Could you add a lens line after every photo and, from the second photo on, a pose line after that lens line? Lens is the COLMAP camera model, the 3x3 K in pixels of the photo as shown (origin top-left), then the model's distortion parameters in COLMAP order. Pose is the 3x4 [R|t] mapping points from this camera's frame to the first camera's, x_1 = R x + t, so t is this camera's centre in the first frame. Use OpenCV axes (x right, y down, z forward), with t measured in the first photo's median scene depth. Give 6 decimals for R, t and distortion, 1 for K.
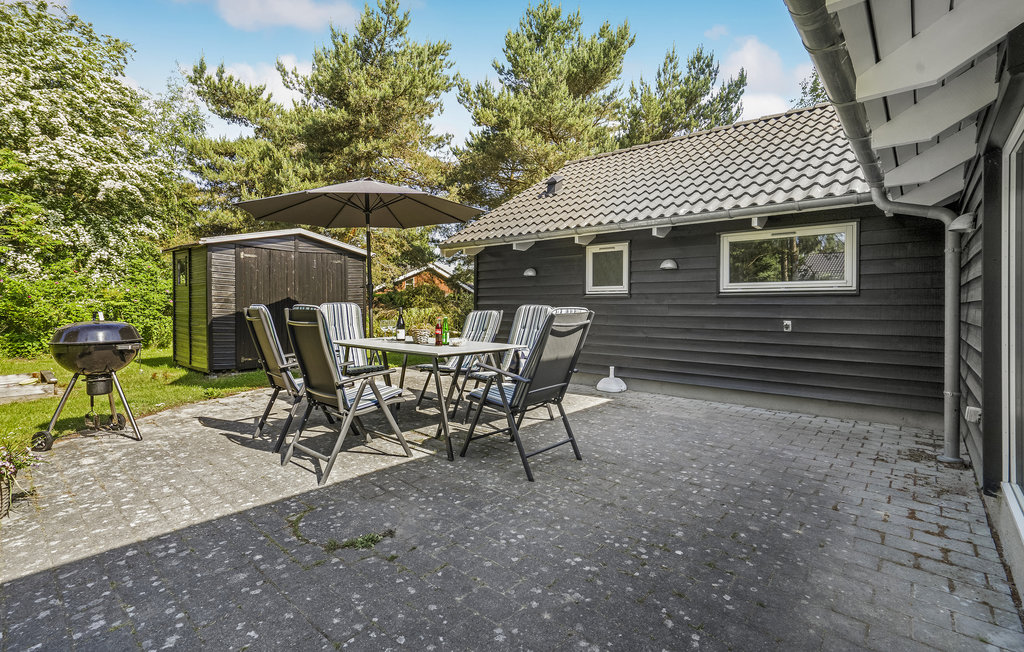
lens RADIAL K [[475.5, 0, 511.0], [0, 475.5, 305.7], [0, 0, 1]] dist [-0.032499, 0.028315]
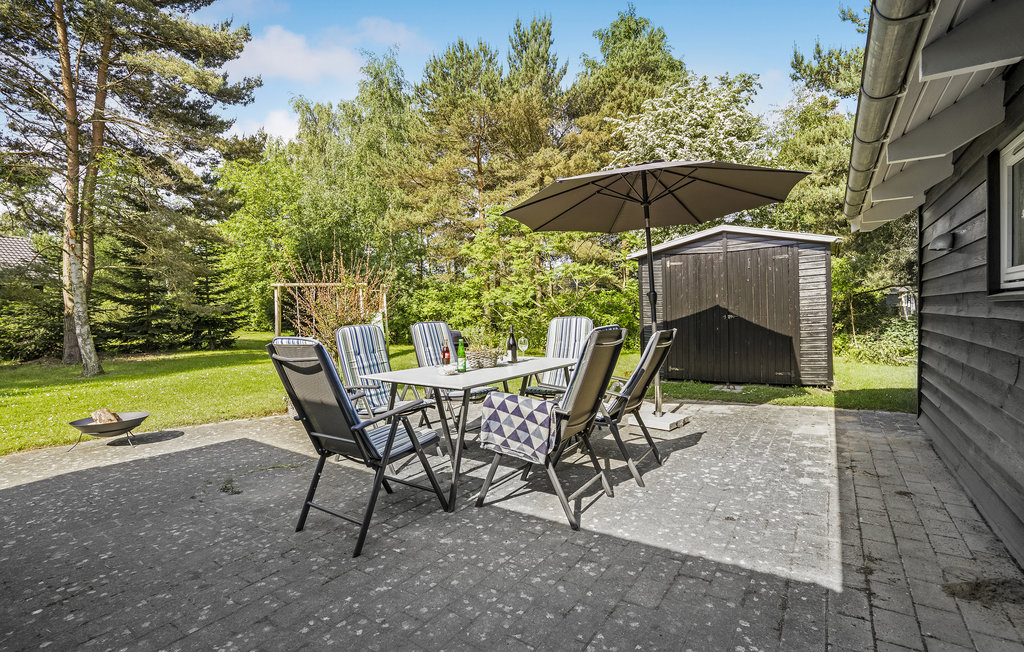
lens RADIAL K [[472.5, 0, 512.0], [0, 472.5, 326.0], [0, 0, 1]] dist [-0.044558, 0.015381]
pose [[0.121865, 0.026667, -0.992188, 0.258430], [0.027020, 0.999179, 0.030173, -0.009940], [0.992179, -0.030486, 0.121045, 0.350001]]
